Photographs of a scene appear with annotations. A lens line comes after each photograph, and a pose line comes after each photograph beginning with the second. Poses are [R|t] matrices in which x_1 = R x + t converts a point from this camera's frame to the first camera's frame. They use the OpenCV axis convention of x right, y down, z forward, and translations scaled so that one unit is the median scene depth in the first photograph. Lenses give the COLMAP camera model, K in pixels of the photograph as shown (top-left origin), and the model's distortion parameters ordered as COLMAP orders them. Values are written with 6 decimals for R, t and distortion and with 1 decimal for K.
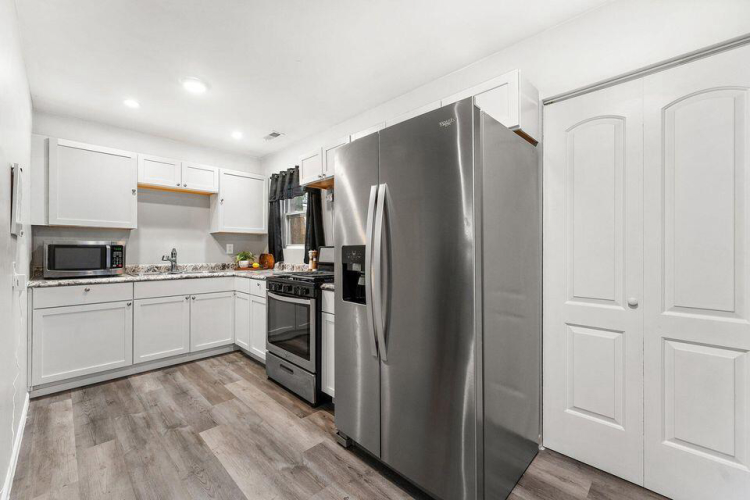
lens RADIAL K [[303.1, 0, 371.2], [0, 303.1, 250.1], [0, 0, 1]] dist [0.002811, 0.000619]
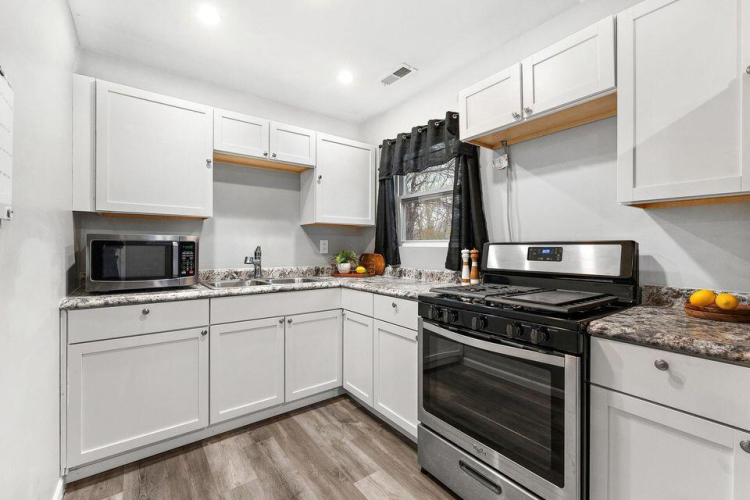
lens RADIAL K [[316.6, 0, 375.6], [0, 316.6, 248.5], [0, 0, 1]] dist [-0.003598, 0.000127]
pose [[0.988572, 0.000514, -0.150749, -0.311210], [-0.000359, 0.999999, 0.001054, -0.001119], [0.150749, -0.000988, 0.988572, 0.362742]]
